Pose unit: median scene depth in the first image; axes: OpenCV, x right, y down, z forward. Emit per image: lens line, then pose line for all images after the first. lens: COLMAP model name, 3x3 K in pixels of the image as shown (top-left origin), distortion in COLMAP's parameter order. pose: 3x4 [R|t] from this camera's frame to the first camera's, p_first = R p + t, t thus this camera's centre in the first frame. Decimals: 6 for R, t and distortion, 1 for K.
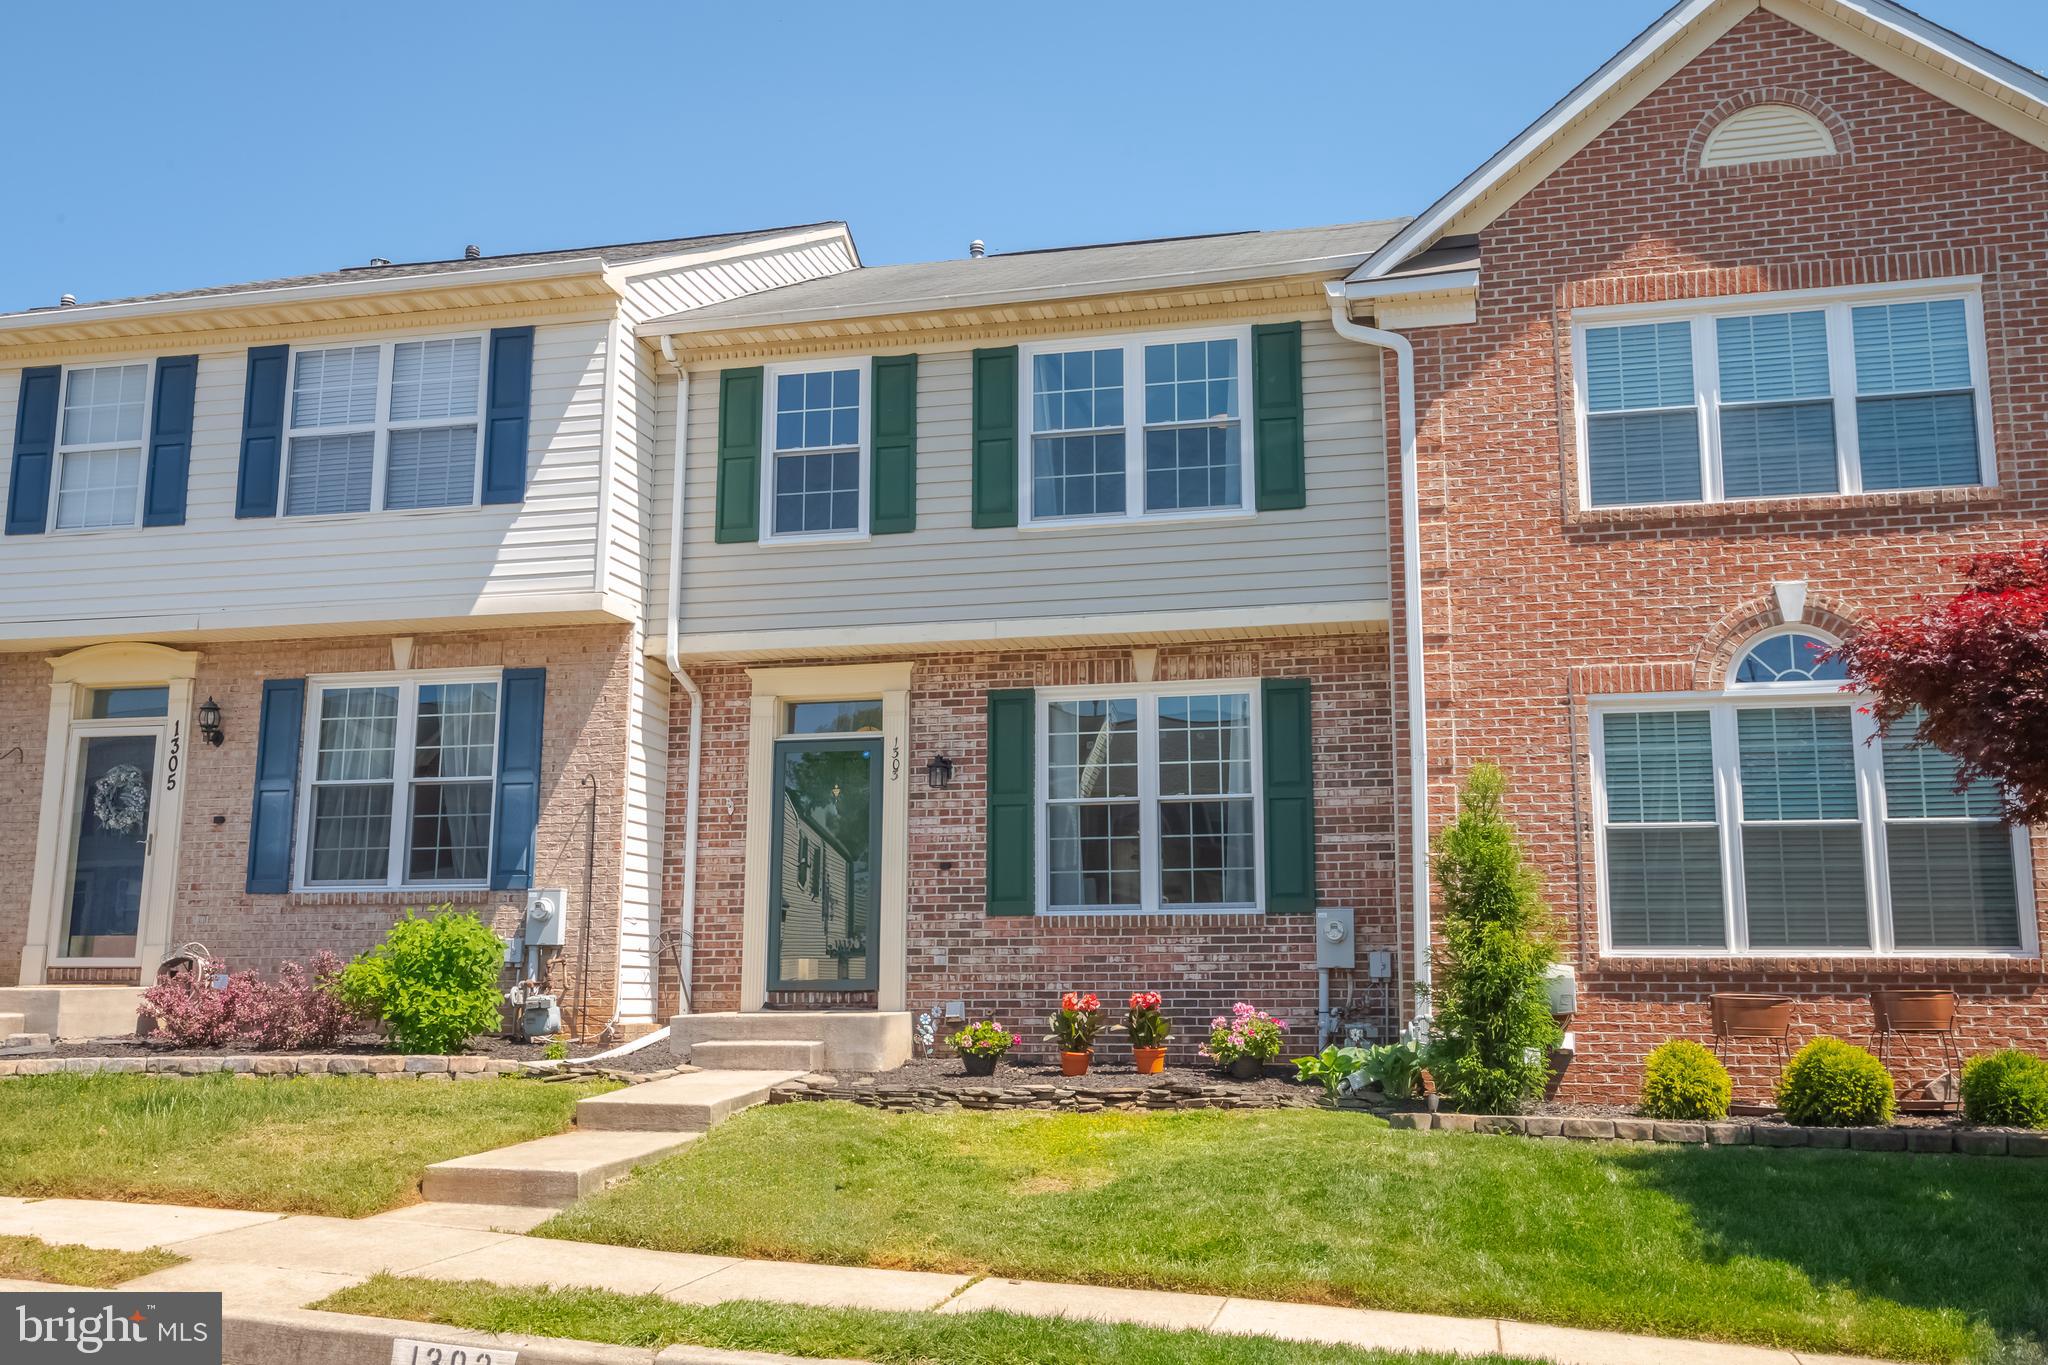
lens RADIAL K [[1818.2, 0, 1030.3], [0, 1818.2, 673.2], [0, 0, 1]] dist [0.029283, 0.009556]
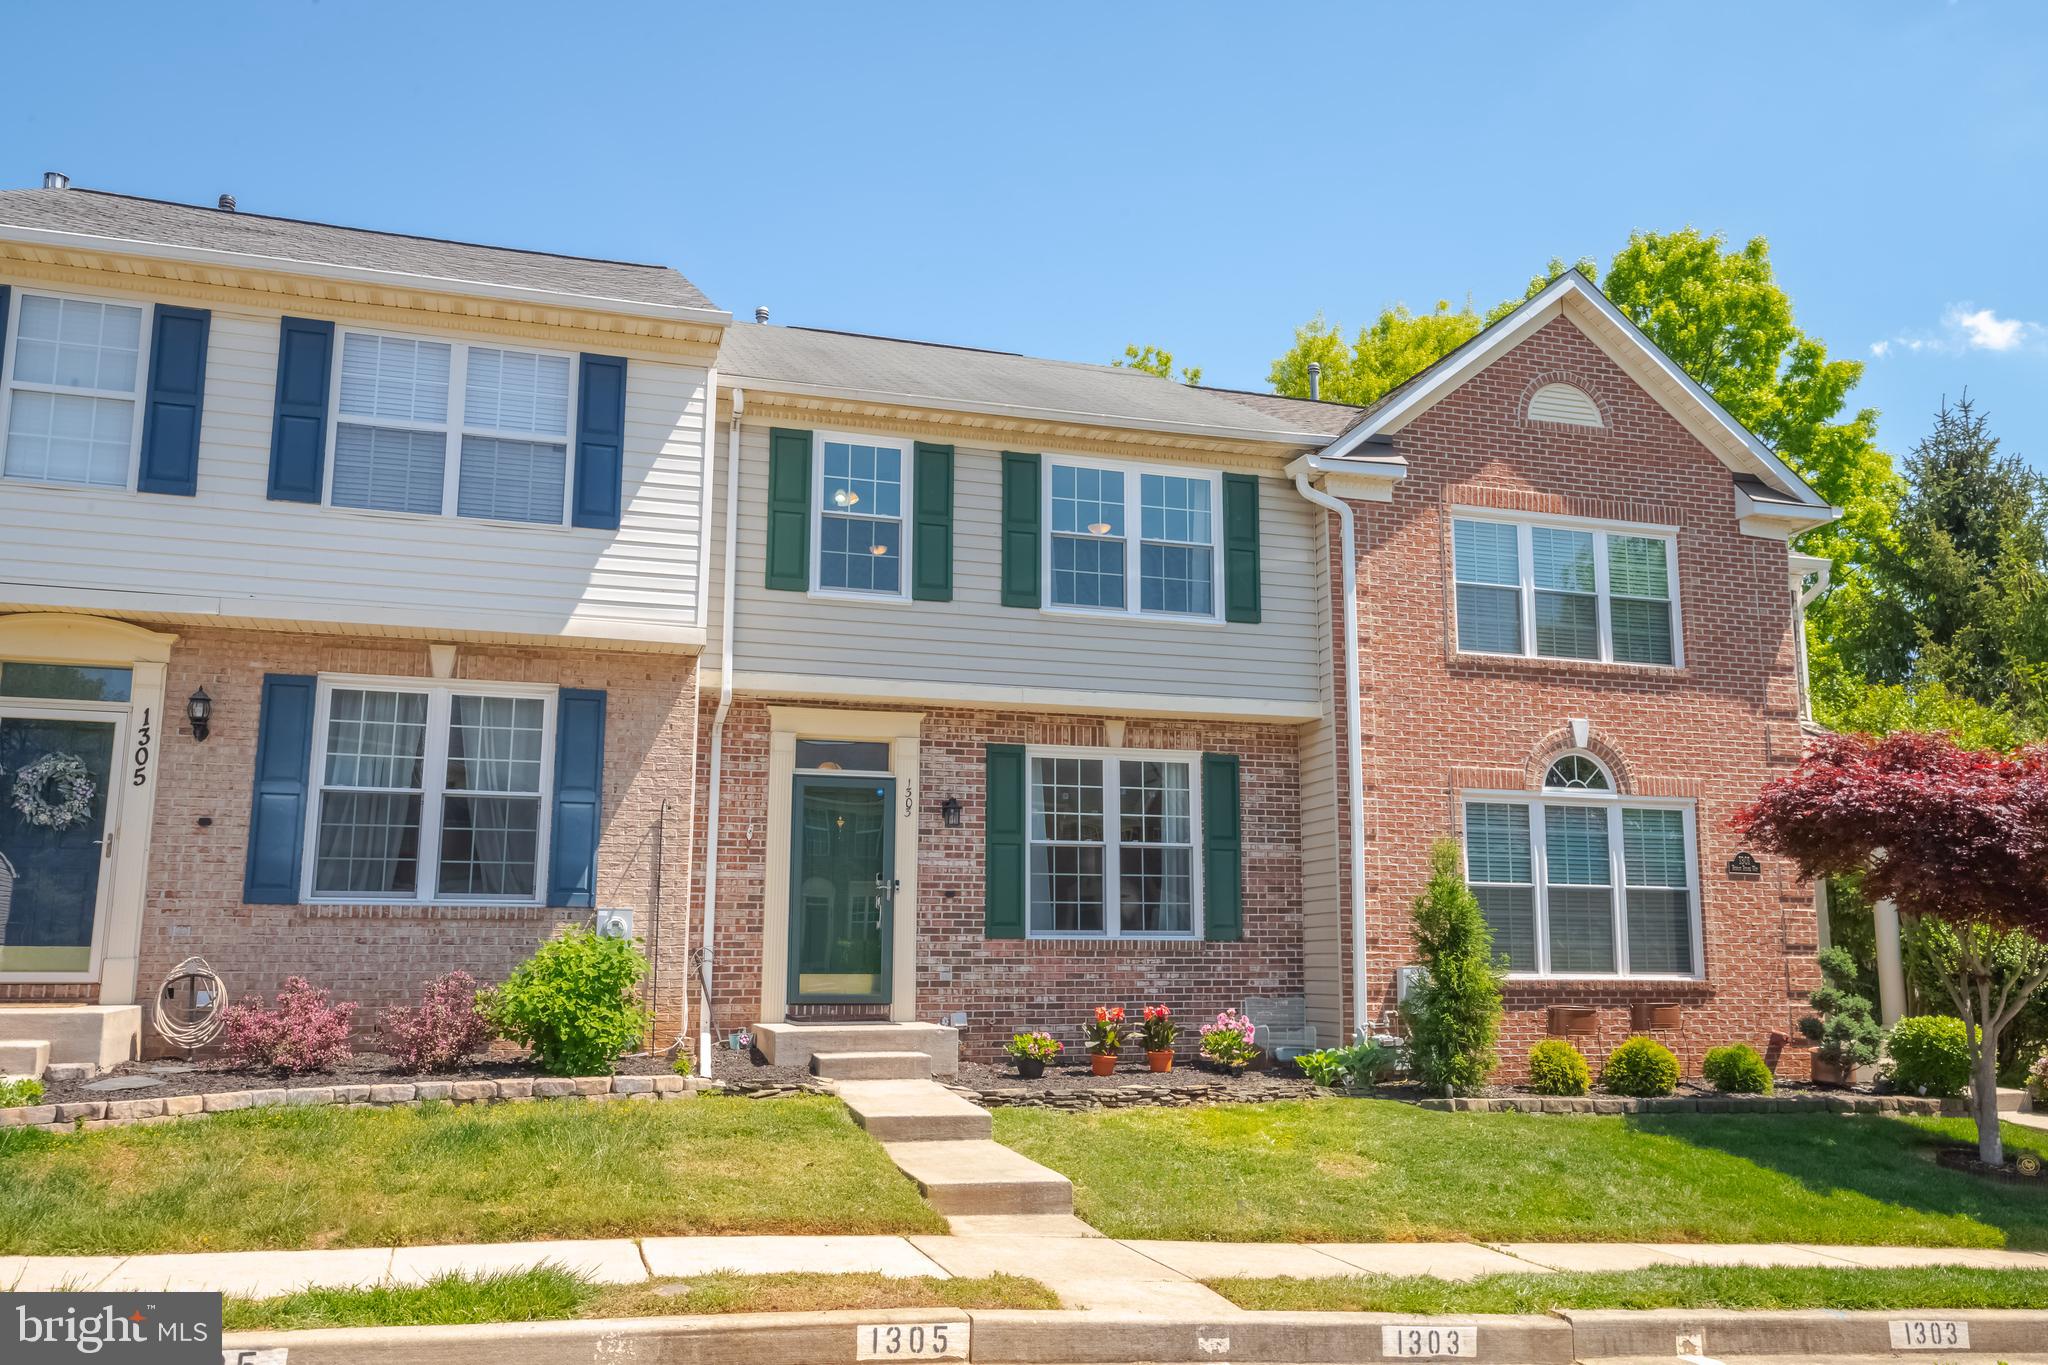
lens RADIAL K [[1648.8, 0, 1024.0], [0, 1648.8, 682.5], [0, 0, 1]] dist [0.030548, 0.006029]
pose [[0.857476, 0.088963, 0.506775, -0.558401], [-0.092212, 0.995563, -0.018743, -0.012324], [-0.506194, -0.030659, 0.861875, 0.082665]]
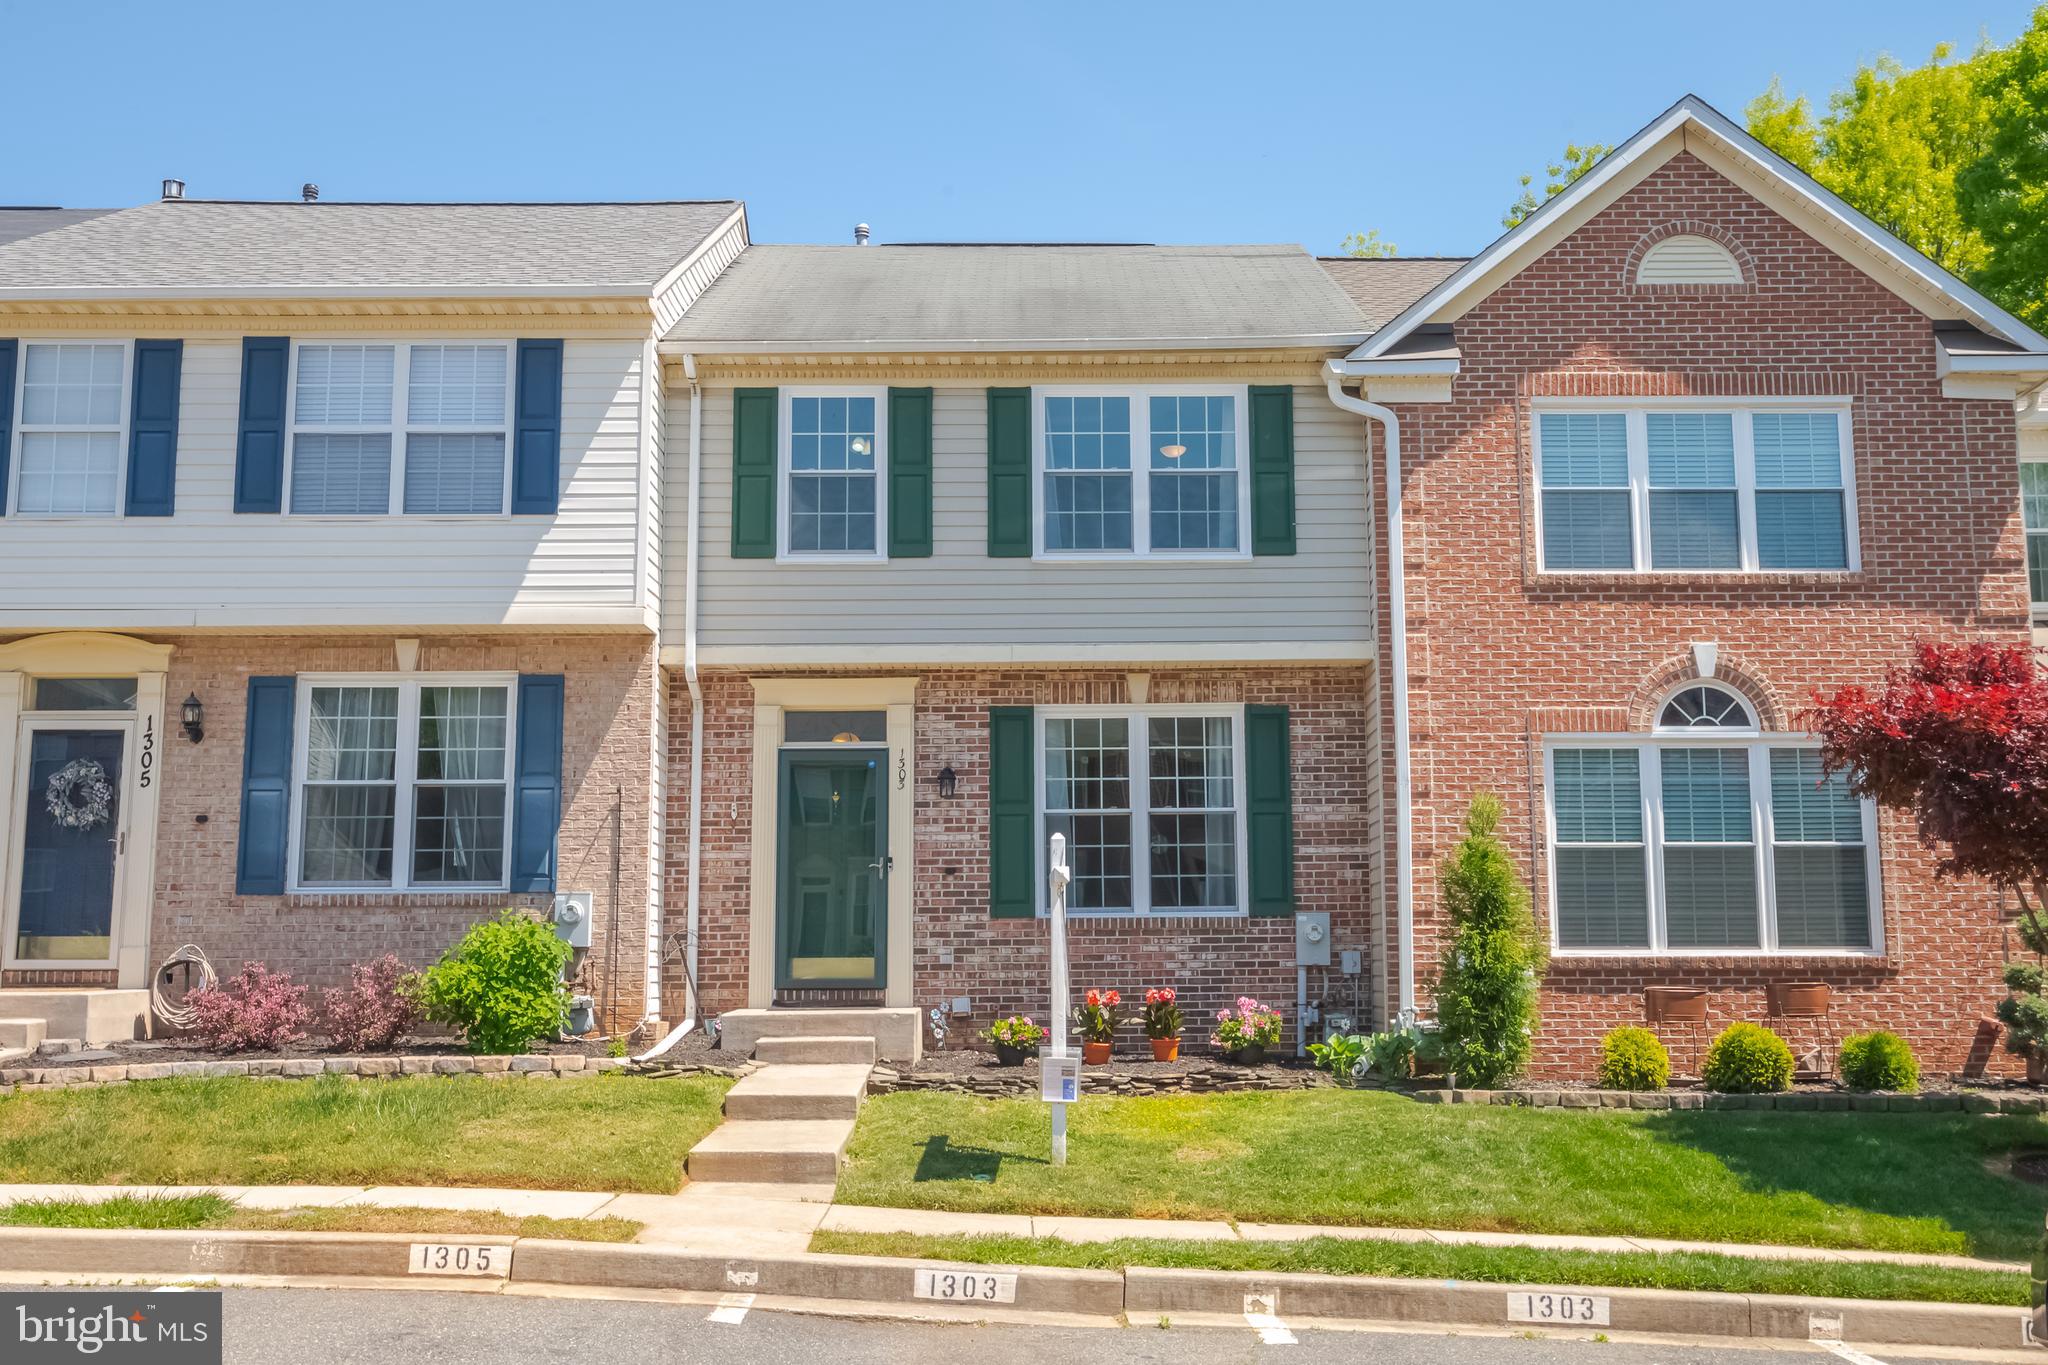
lens RADIAL K [[2176.8, 0, 1028.9], [0, 2176.8, 617.9], [0, 0, 1]] dist [0.034379, -0.017654]
pose [[0.971598, 0.030729, 0.234632, -0.312899], [-0.034468, 0.999336, 0.011849, -0.060579], [-0.234112, -0.019600, 0.972012, -0.257123]]
